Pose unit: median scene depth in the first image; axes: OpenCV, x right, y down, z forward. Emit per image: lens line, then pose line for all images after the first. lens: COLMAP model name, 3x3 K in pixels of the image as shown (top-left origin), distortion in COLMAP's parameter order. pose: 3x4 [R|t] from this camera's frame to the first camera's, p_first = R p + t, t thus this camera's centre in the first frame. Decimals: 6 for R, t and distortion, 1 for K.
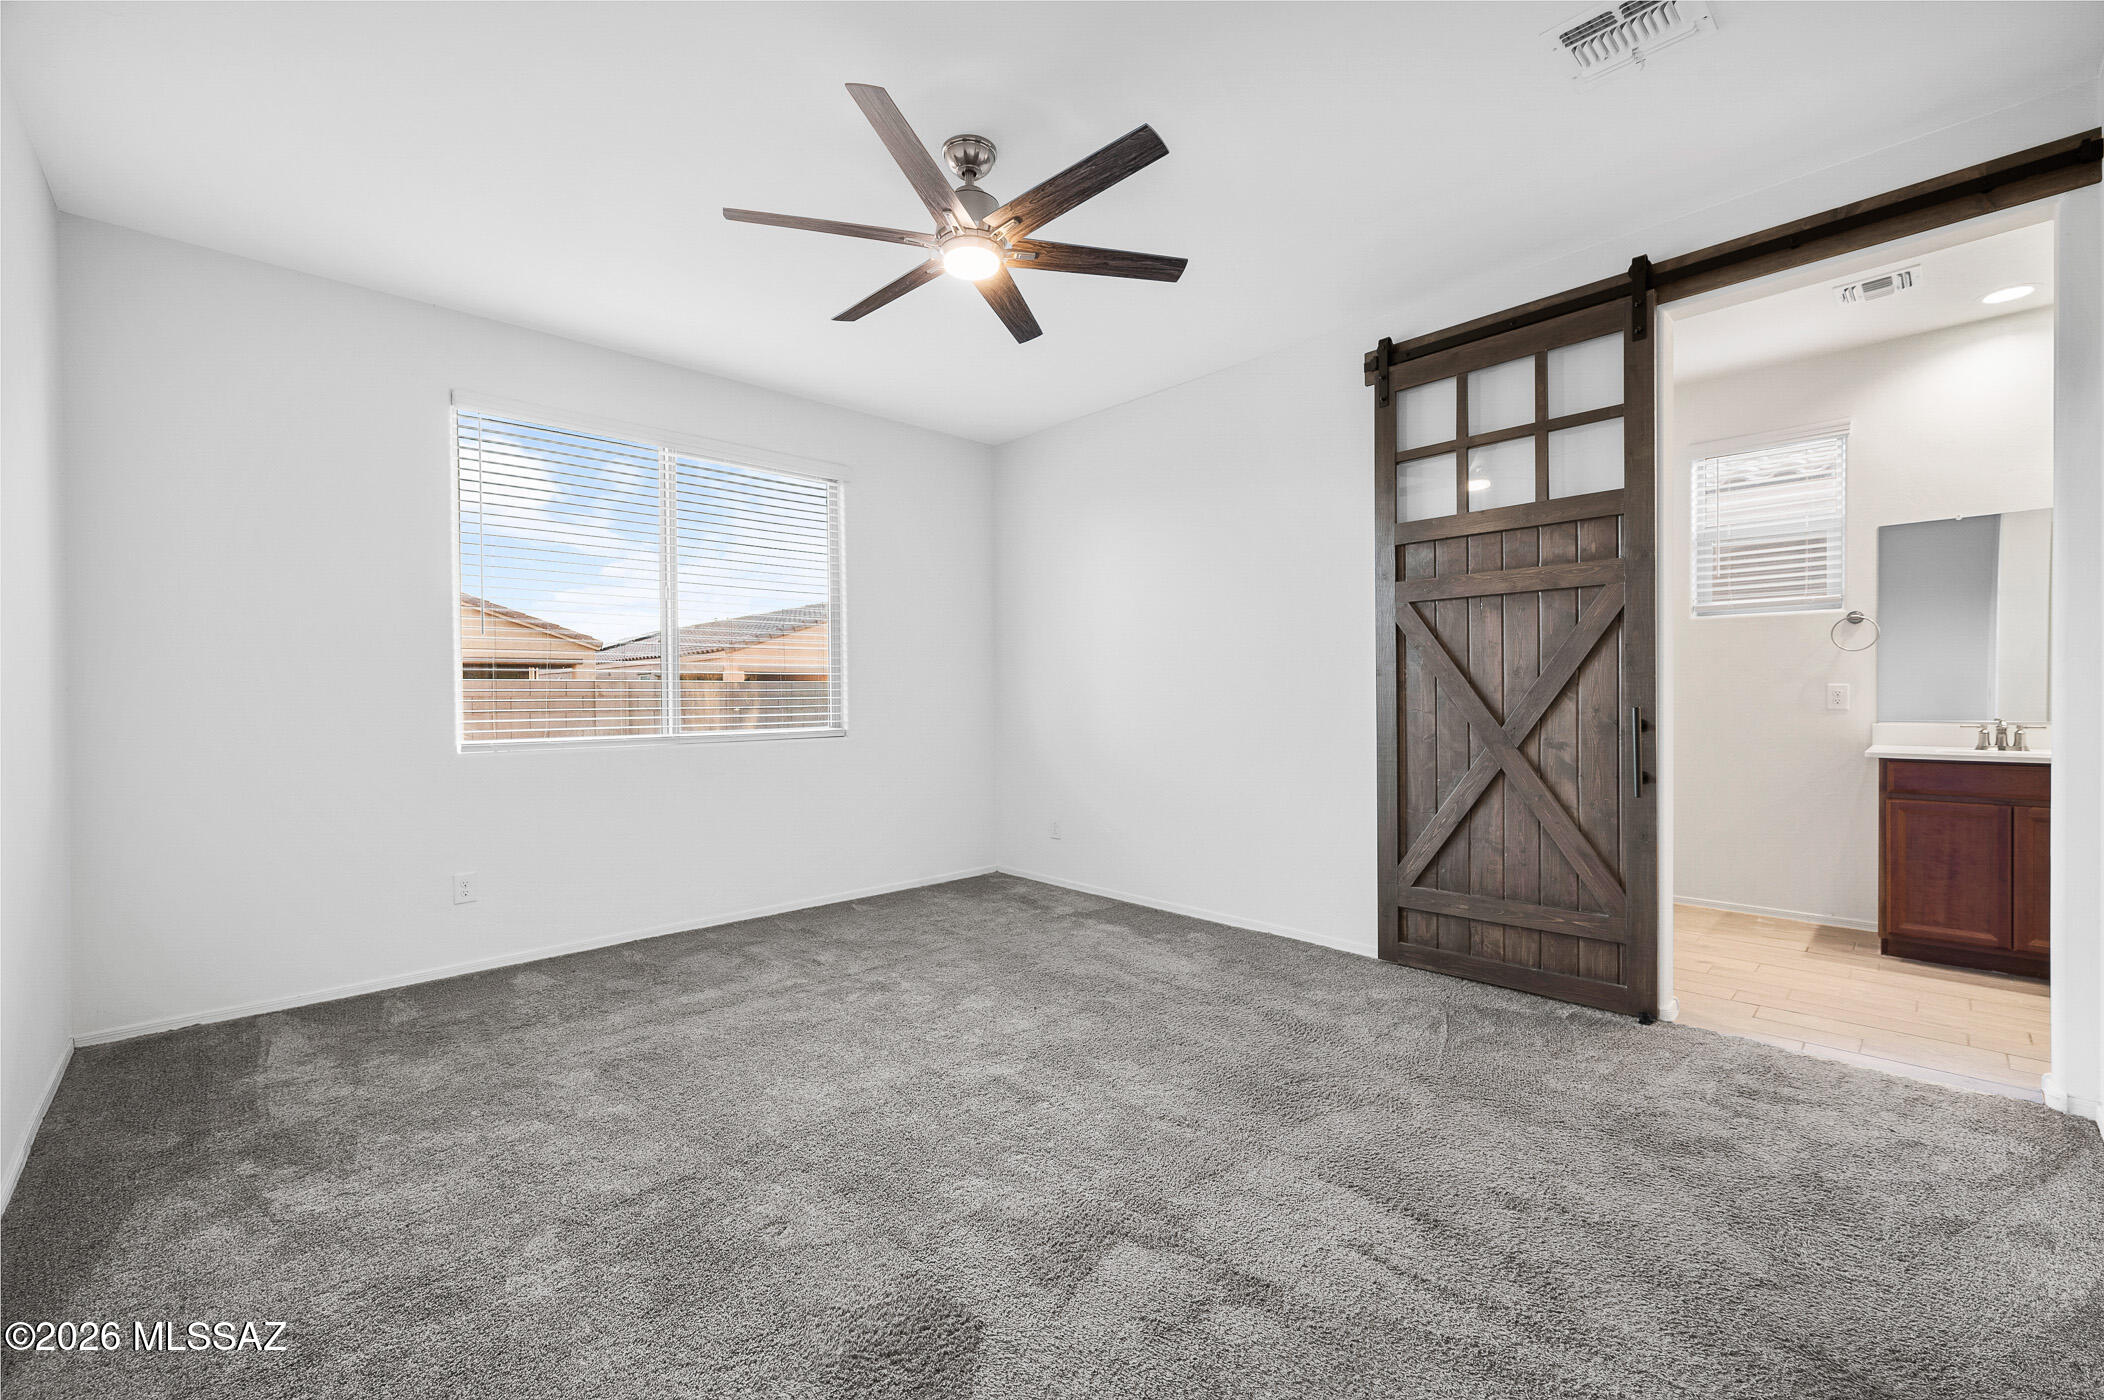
lens RADIAL K [[848.2, 0, 1053.7], [0, 848.2, 705.9], [0, 0, 1]] dist [-0.000228, 0.000515]
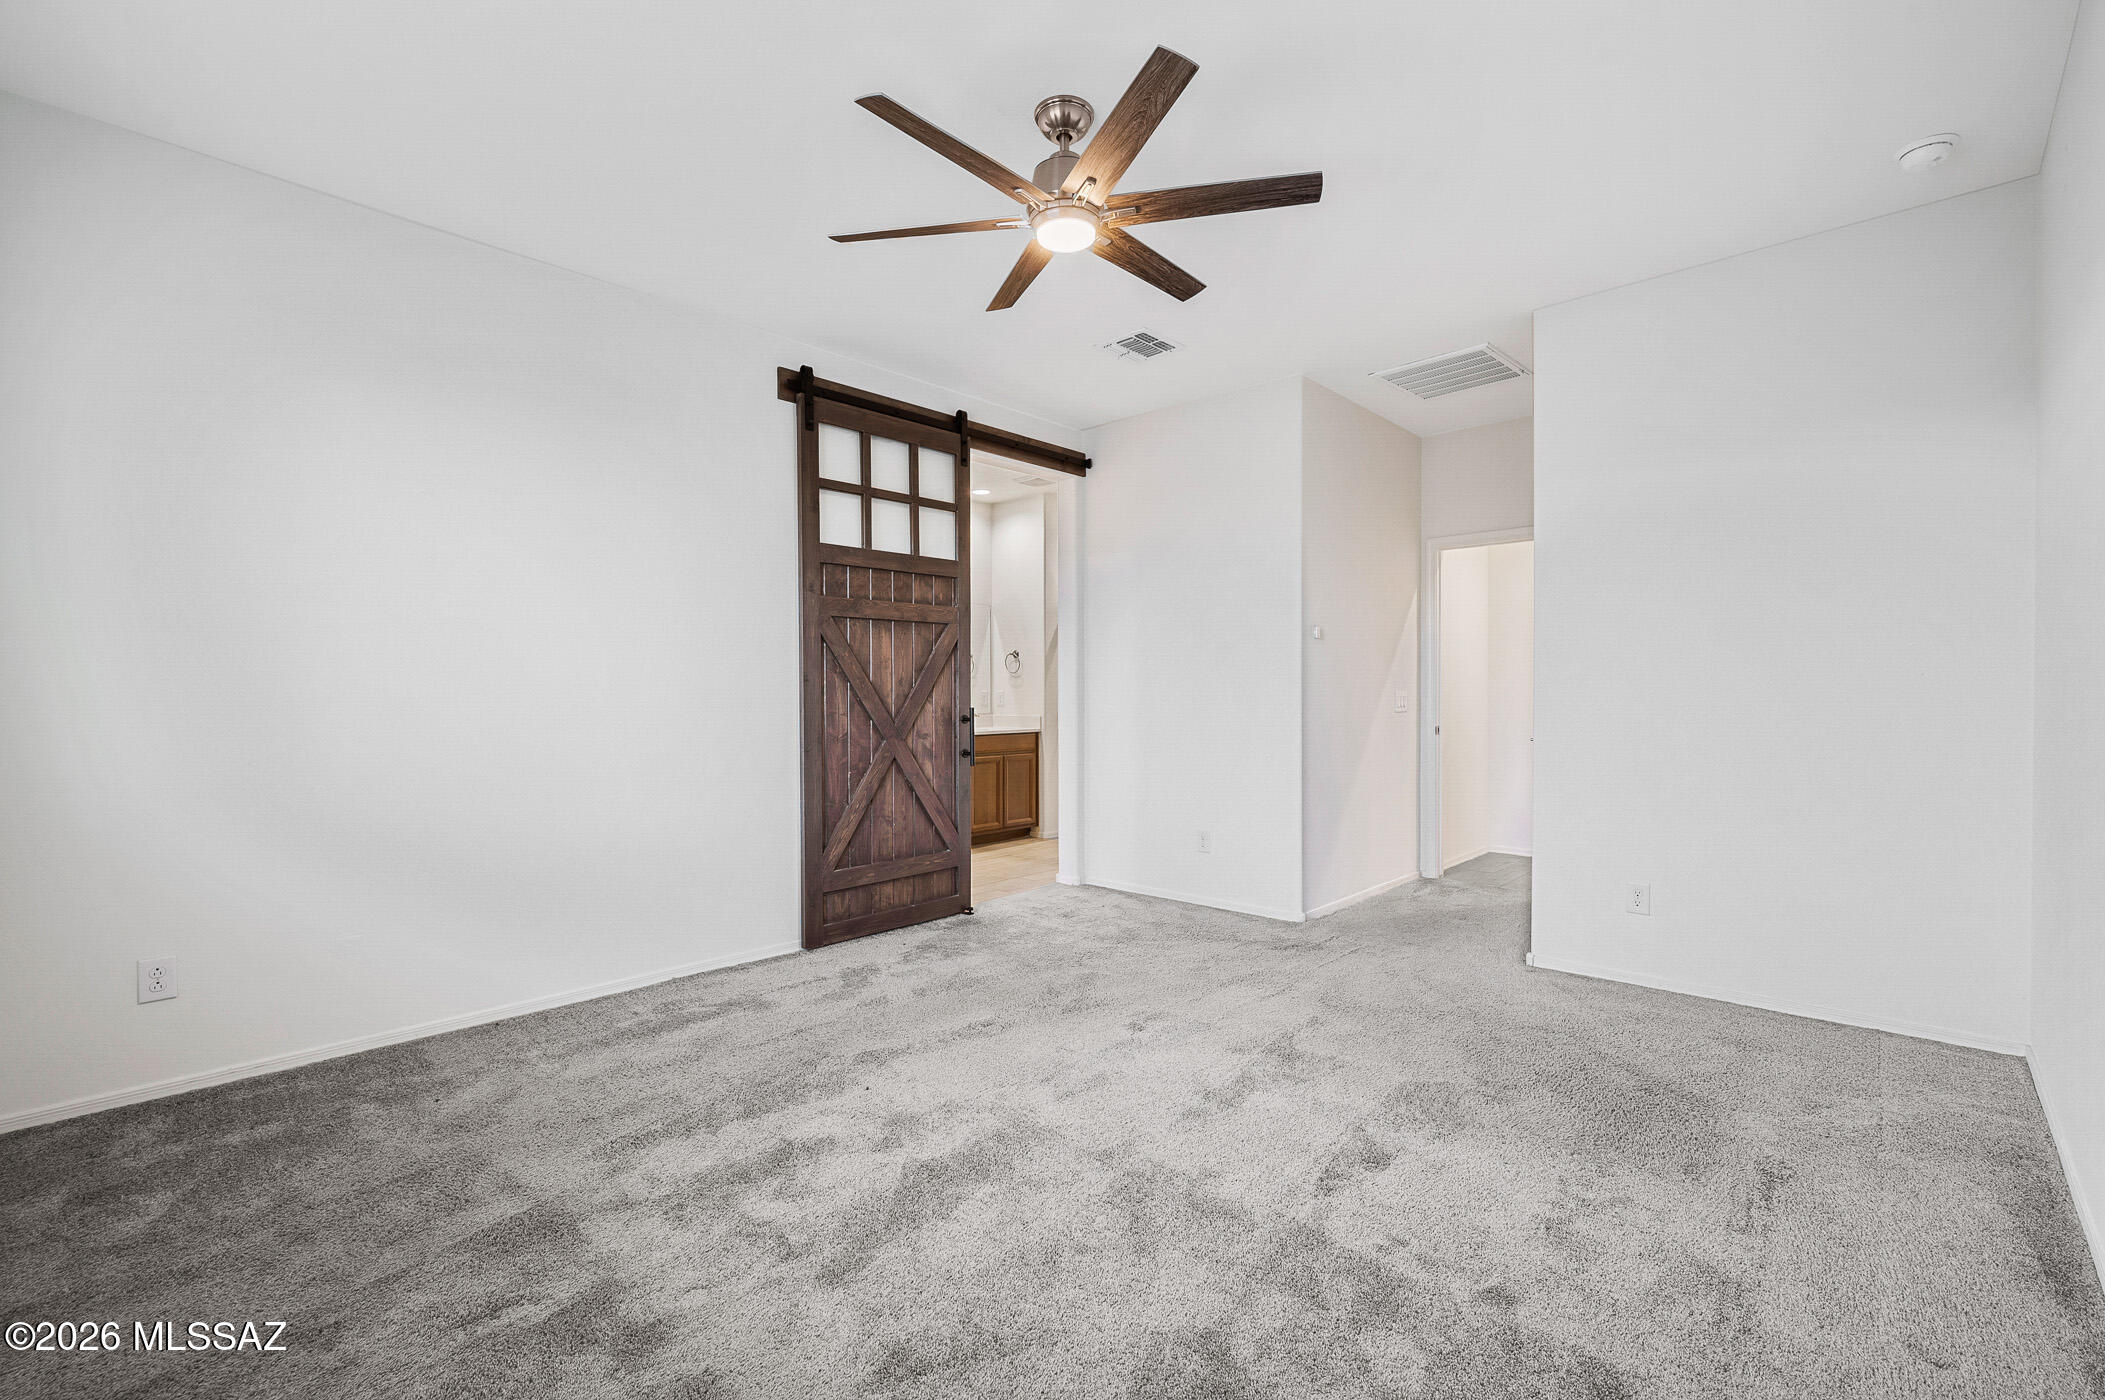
lens RADIAL K [[913.8, 0, 1048.7], [0, 913.8, 702.8], [0, 0, 1]] dist [0.003686, -0.000706]
pose [[-0.042565, -0.000135, 0.999094, -0.896043], [0.017448, 0.999847, 0.000878, -0.004956], [-0.998941, 0.017470, -0.042556, 0.867170]]
